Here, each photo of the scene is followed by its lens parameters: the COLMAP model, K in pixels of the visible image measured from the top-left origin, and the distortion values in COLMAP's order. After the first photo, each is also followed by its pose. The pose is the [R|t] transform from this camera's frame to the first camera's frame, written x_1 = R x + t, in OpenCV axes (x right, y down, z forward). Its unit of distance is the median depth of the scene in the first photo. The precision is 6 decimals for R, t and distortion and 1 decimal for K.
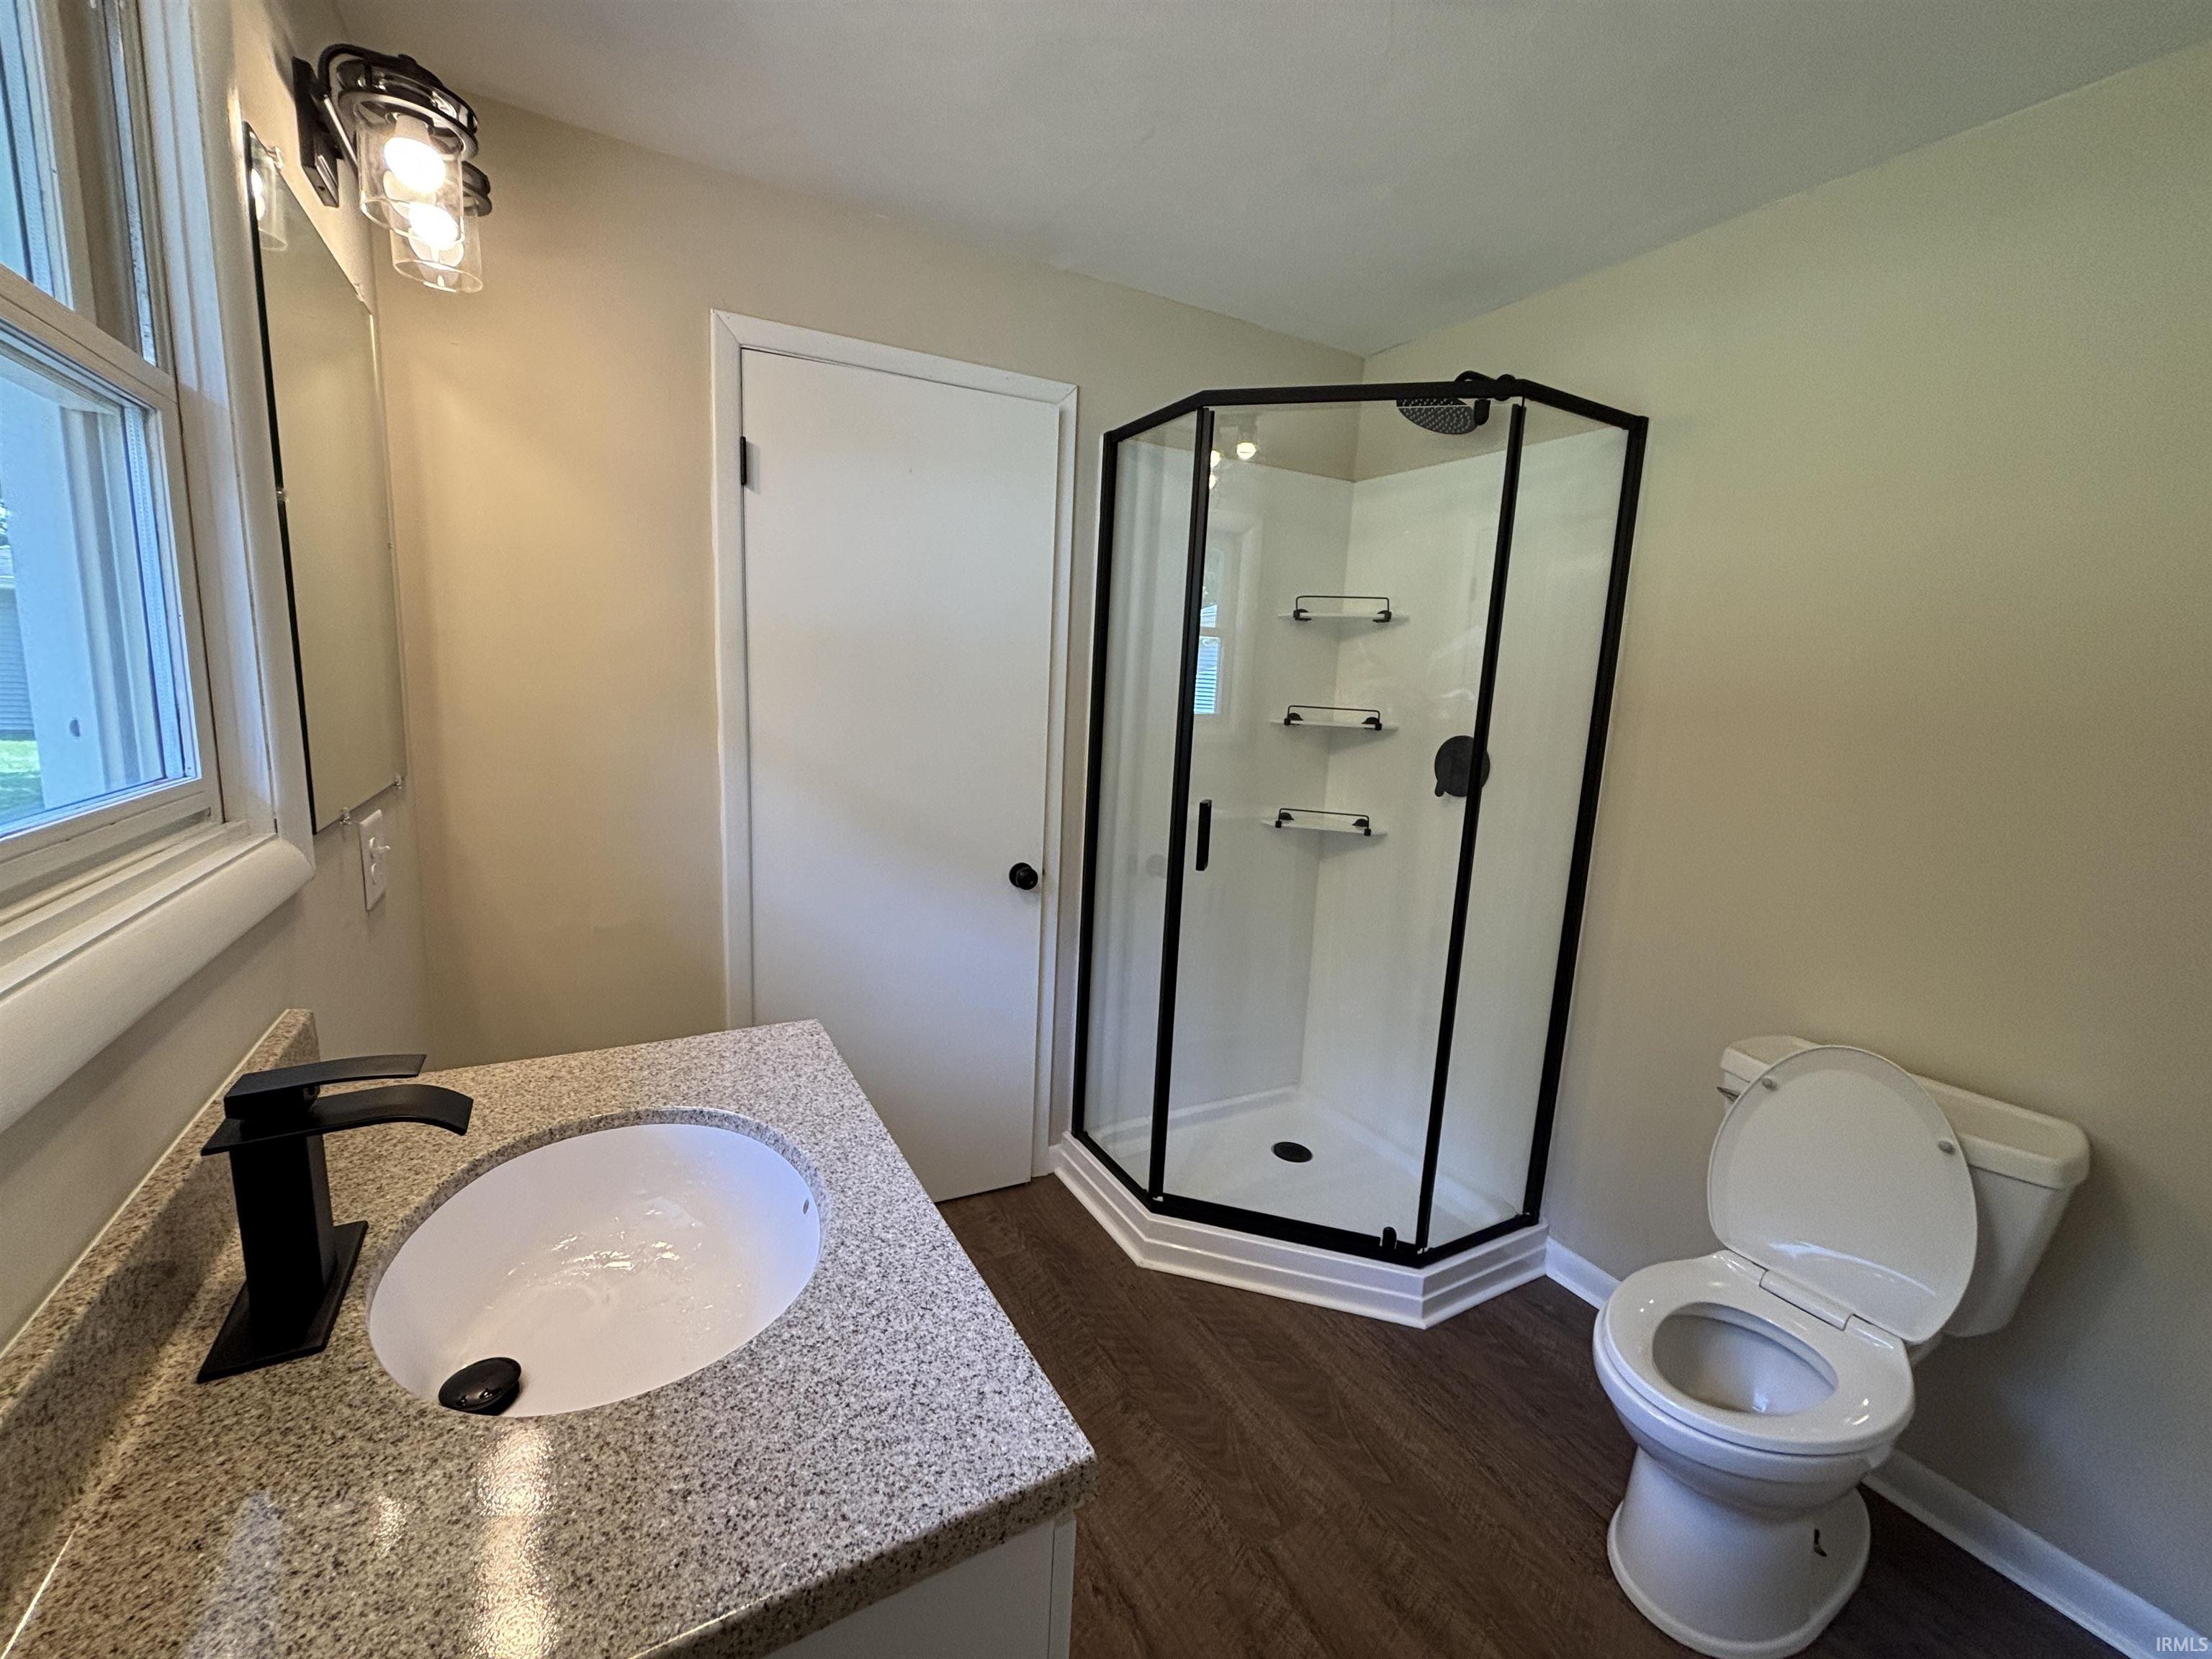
lens RADIAL K [[899.4, 0, 1099.4], [0, 899.4, 824.1], [0, 0, 1]] dist [0.014057, -0.007352]
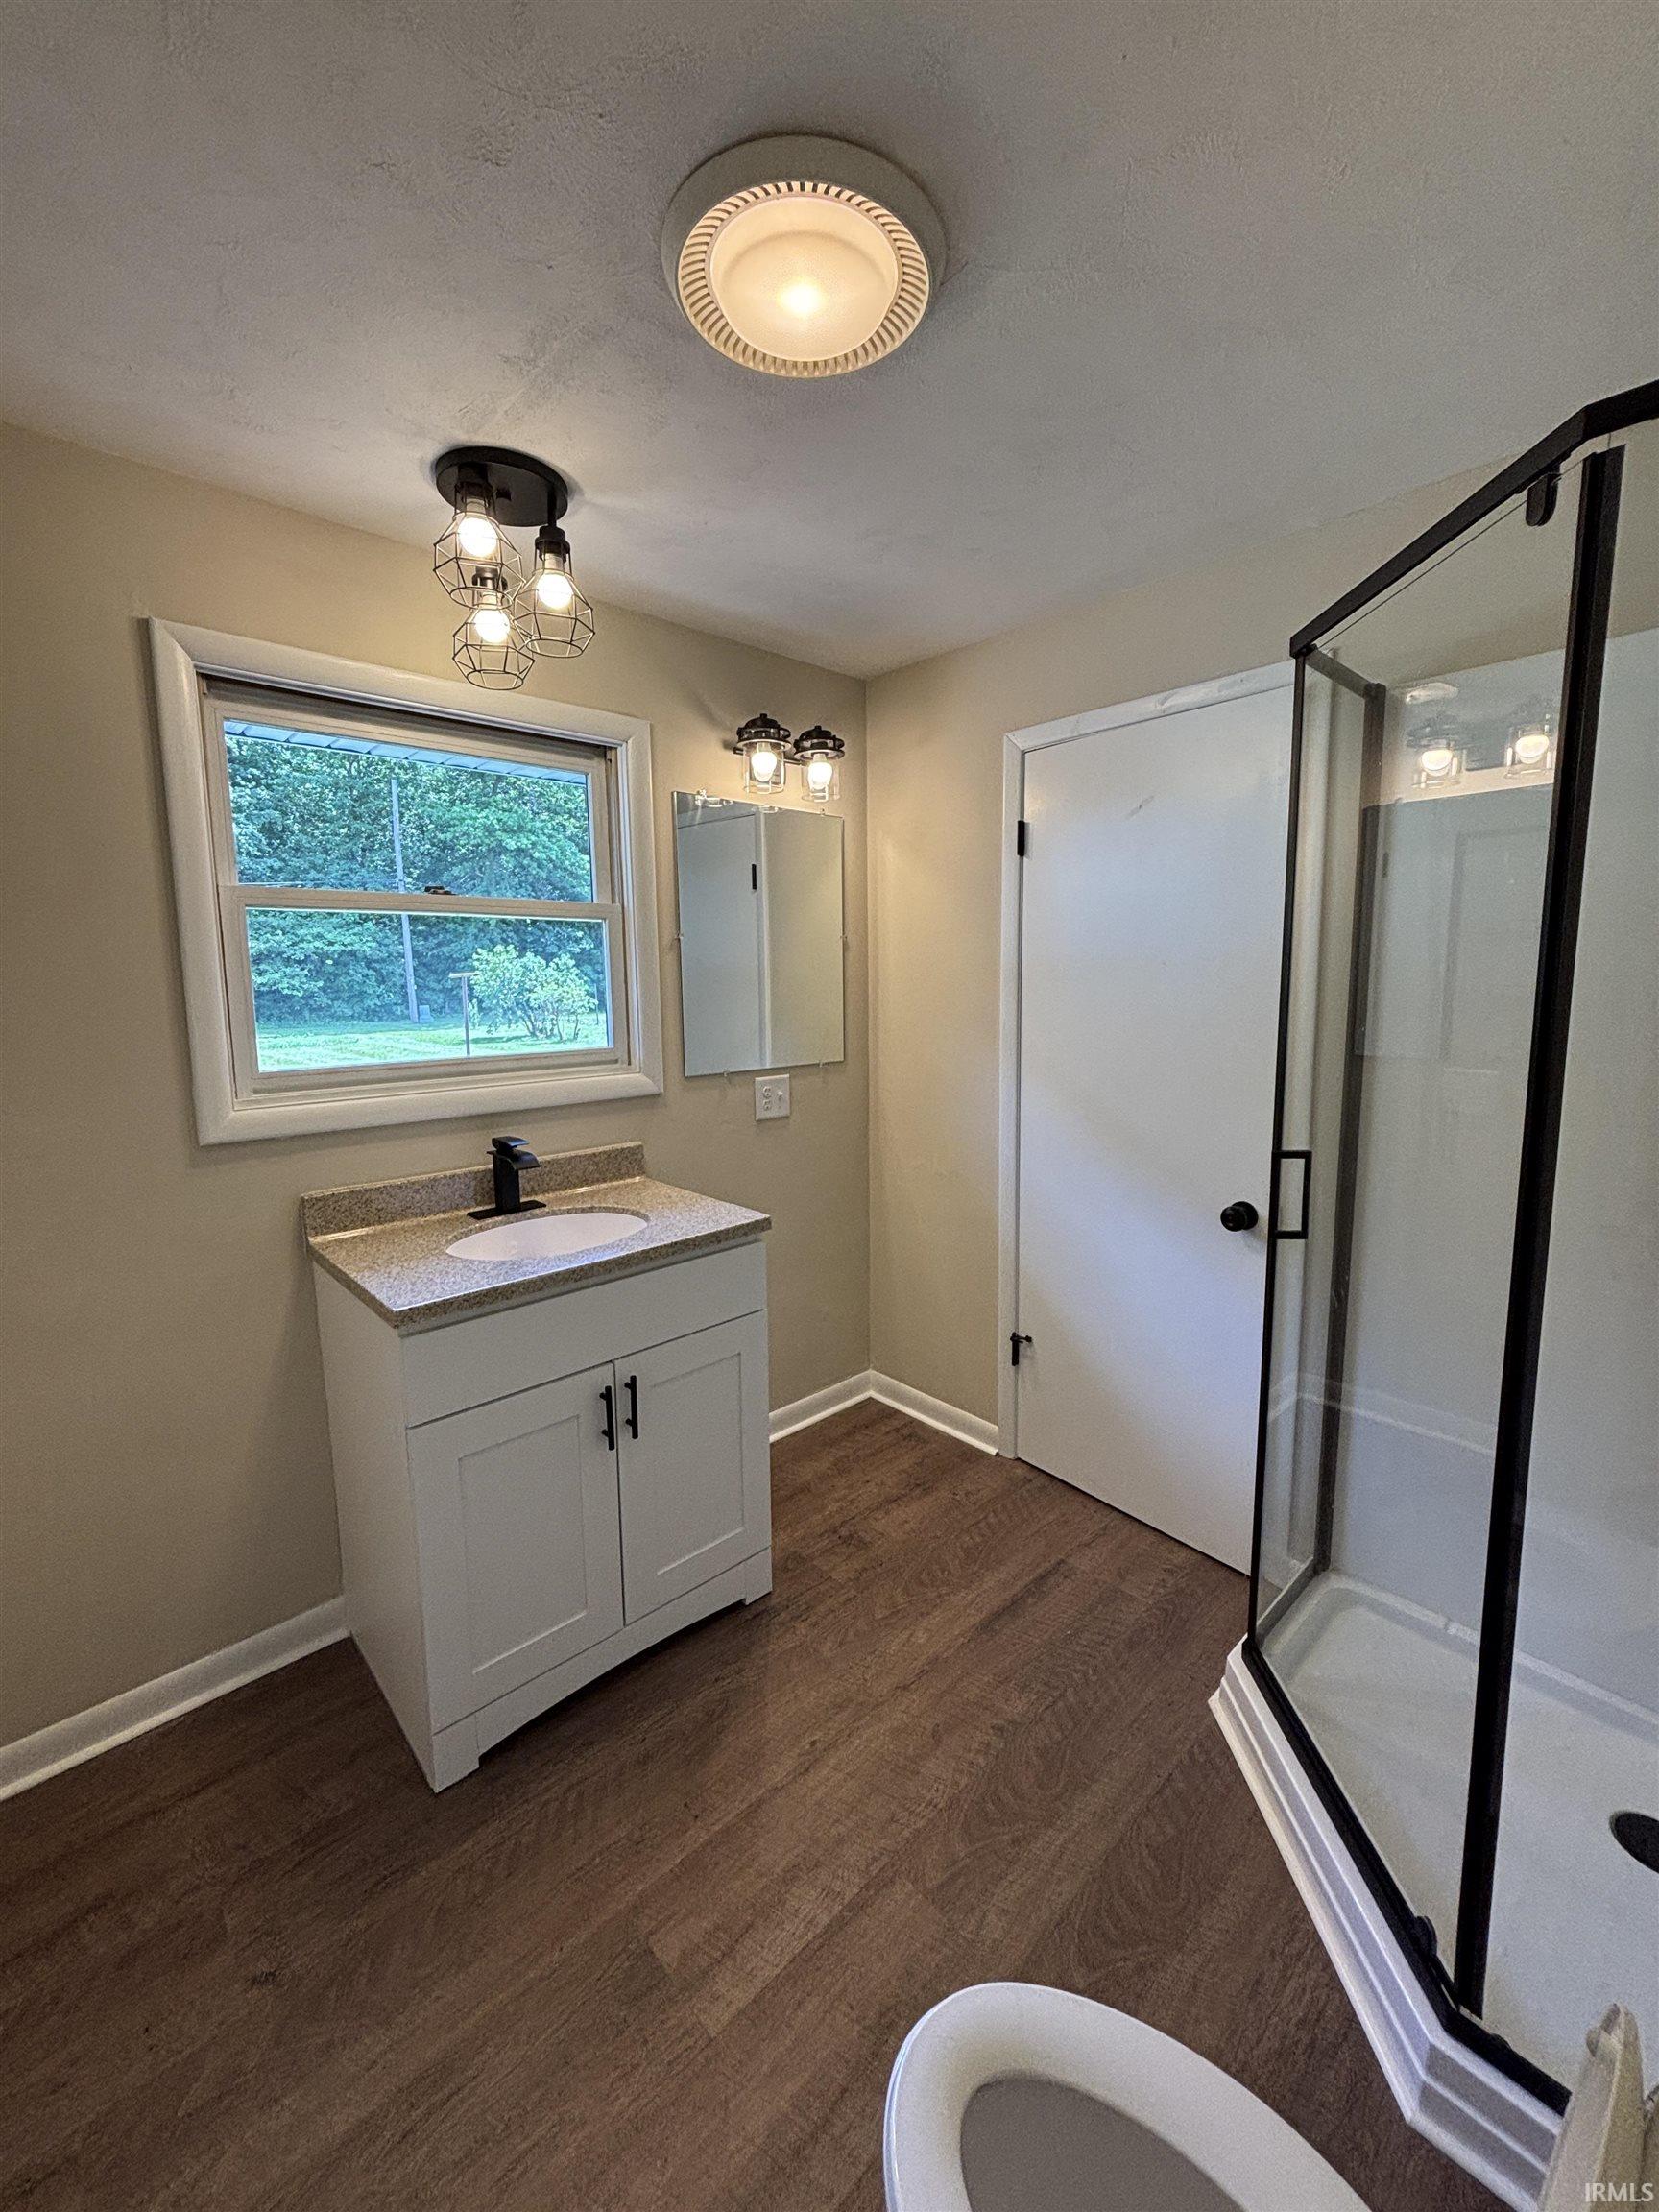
lens RADIAL K [[899.4, 0, 831.4], [0, 899.4, 1094.8], [0, 0, 1]] dist [0.014057, -0.007352]
pose [[0.225703, 0.082060, -0.970734, 0.823249], [-0.136879, 0.989233, 0.051798, -0.062533], [0.964532, 0.121182, 0.234505, 0.466291]]
